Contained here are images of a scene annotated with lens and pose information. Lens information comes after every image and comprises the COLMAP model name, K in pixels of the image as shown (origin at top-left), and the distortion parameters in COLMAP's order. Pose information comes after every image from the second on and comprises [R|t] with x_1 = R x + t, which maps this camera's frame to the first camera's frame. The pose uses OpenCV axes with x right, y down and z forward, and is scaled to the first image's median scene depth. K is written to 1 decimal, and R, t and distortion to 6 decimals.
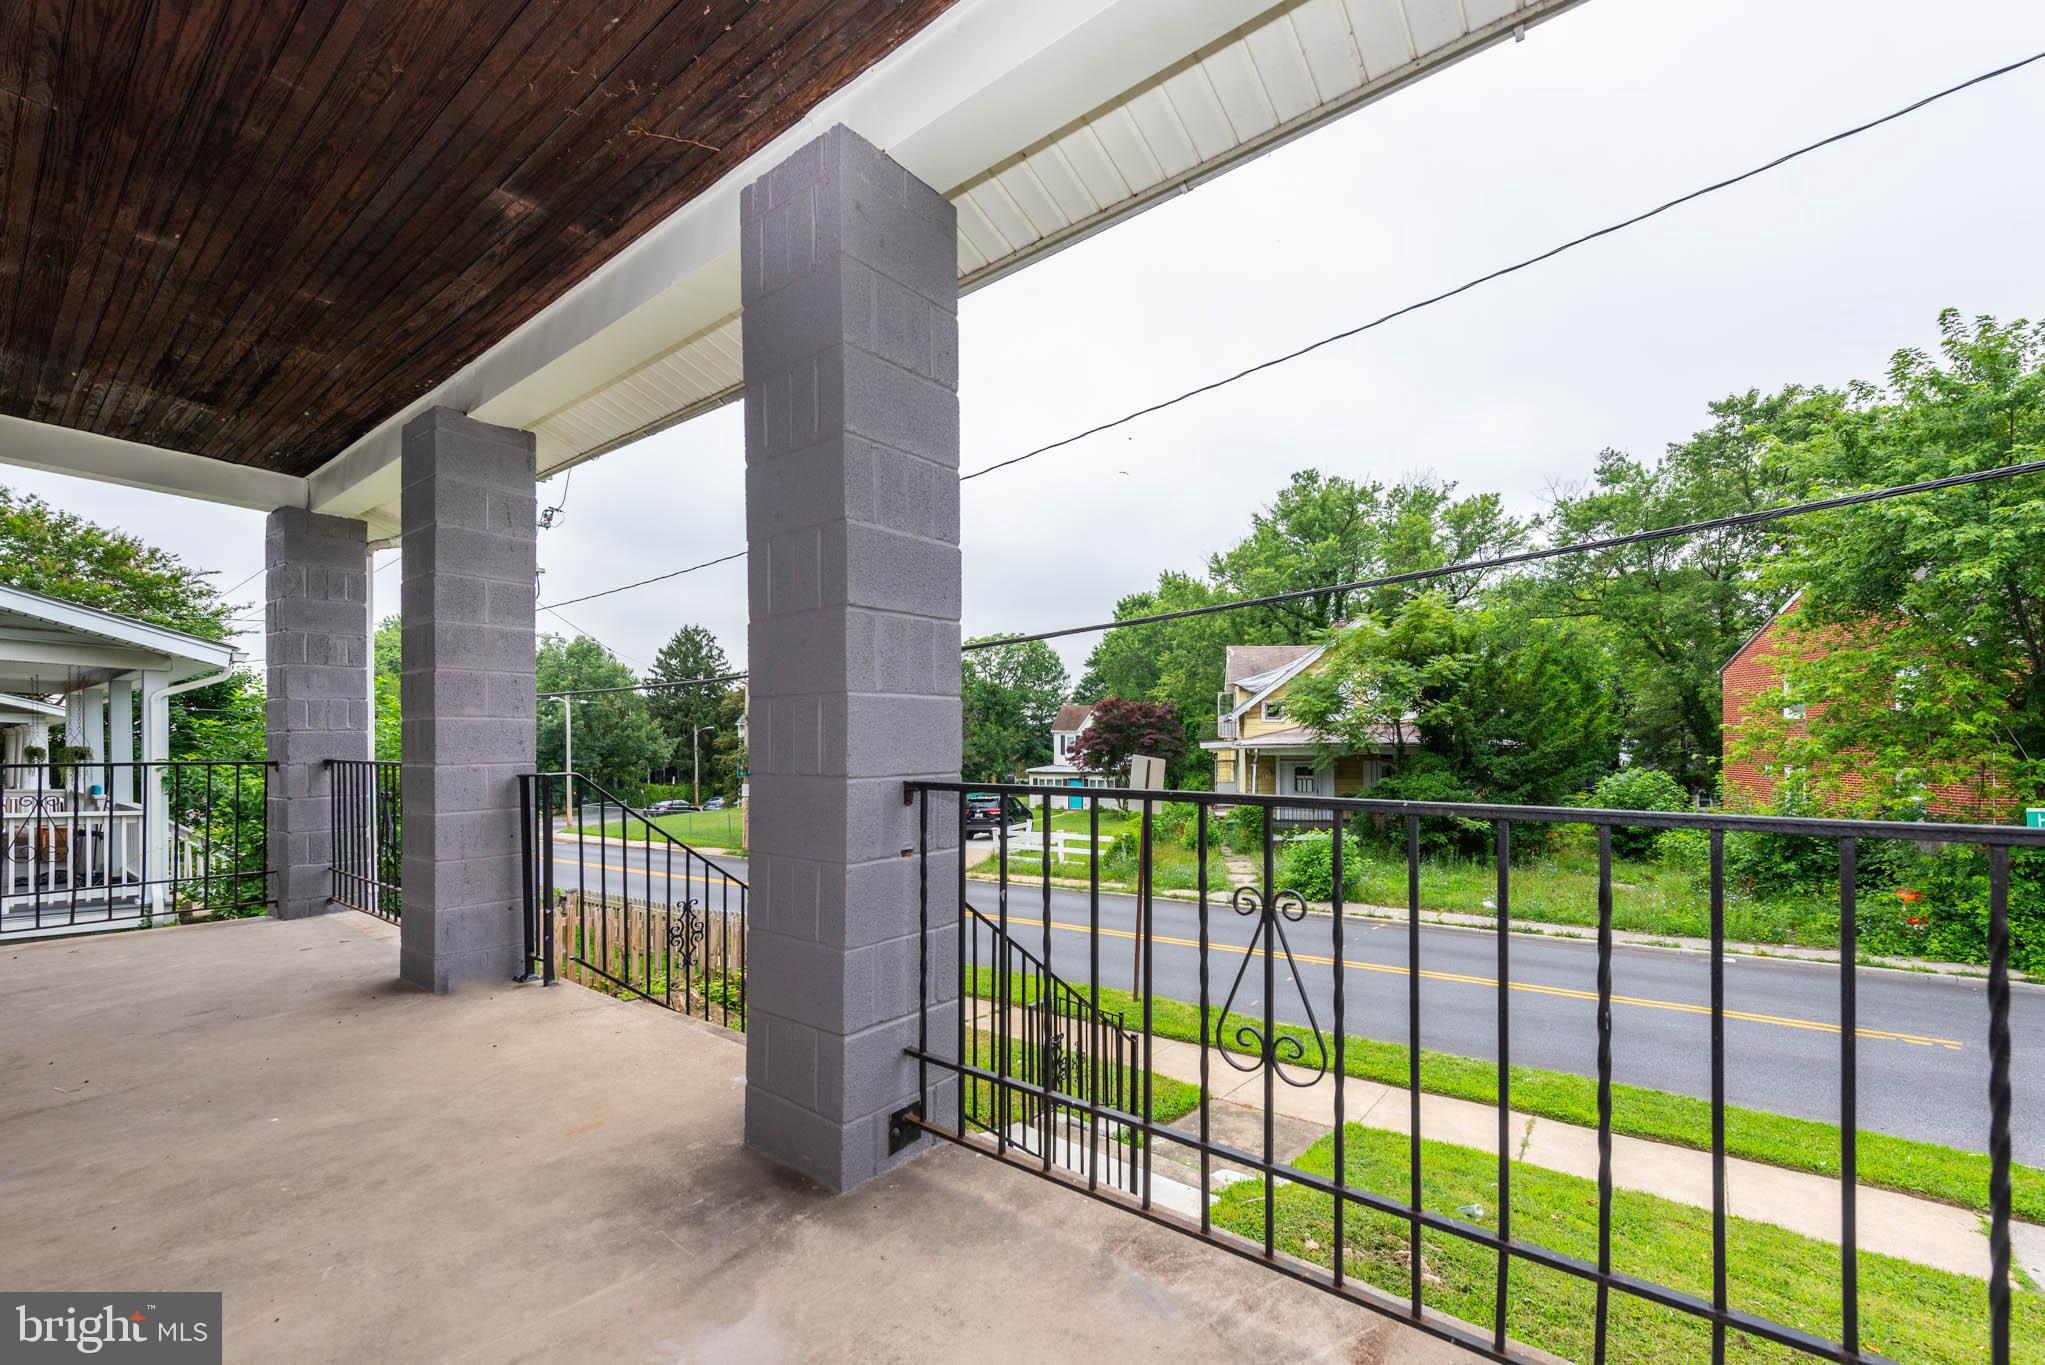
lens RADIAL K [[847.1, 0, 1021.8], [0, 847.1, 719.6], [0, 0, 1]] dist [0.009549, -0.000149]
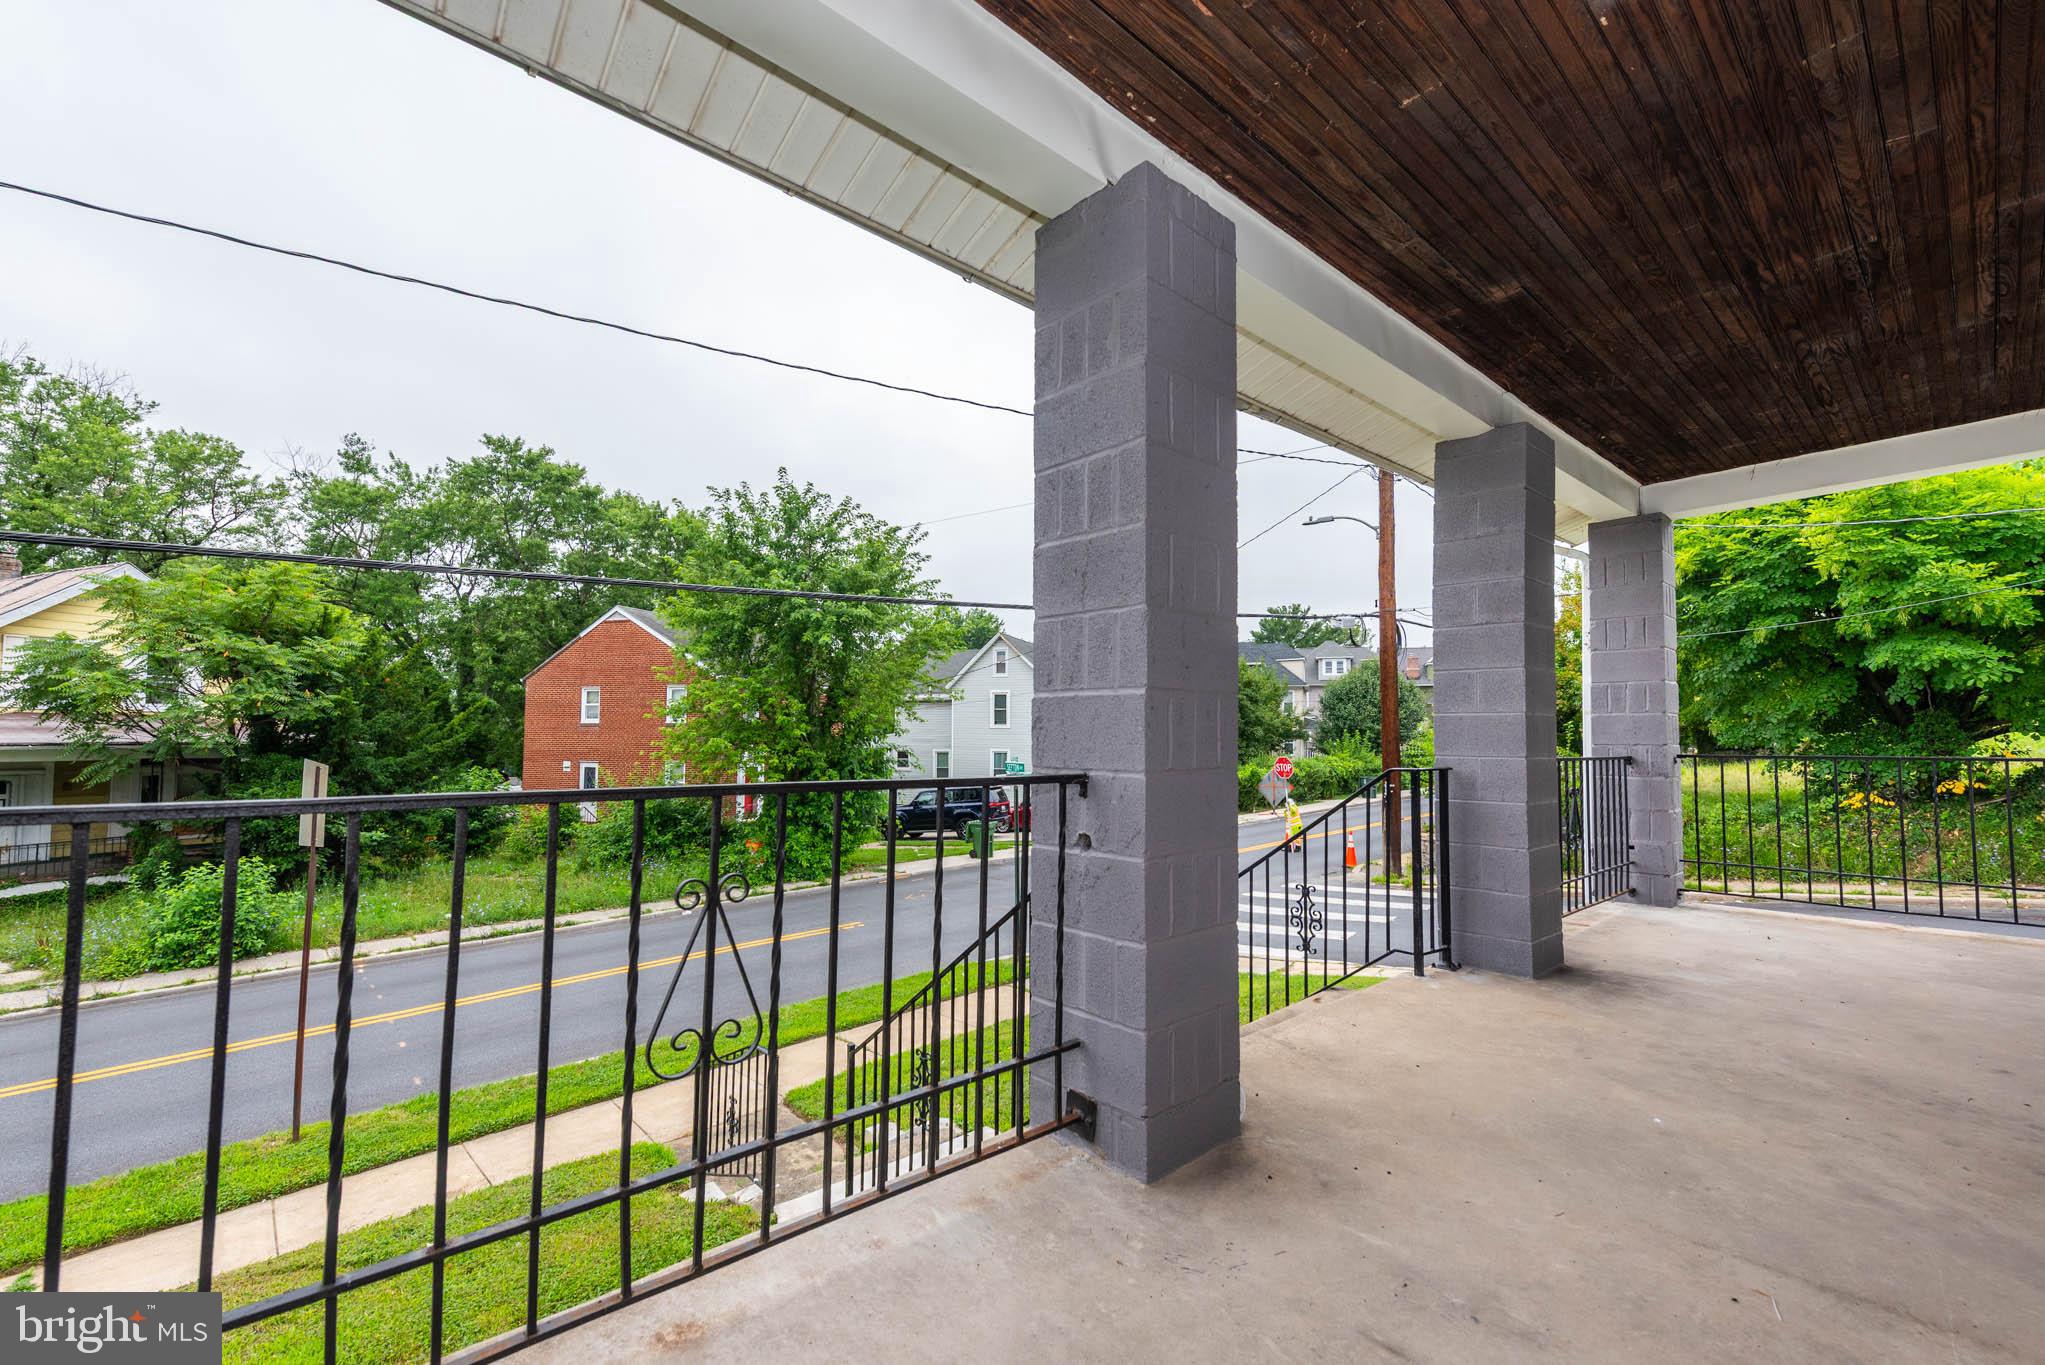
lens RADIAL K [[858.6, 0, 1022.5], [0, 858.6, 682.5], [0, 0, 1]] dist [0.011127, 0.000233]
pose [[0.171010, 0.070901, 0.982715, -1.399664], [-0.028609, 0.997344, -0.066978, 0.037104], [-0.984854, -0.016660, 0.172585, 1.080947]]
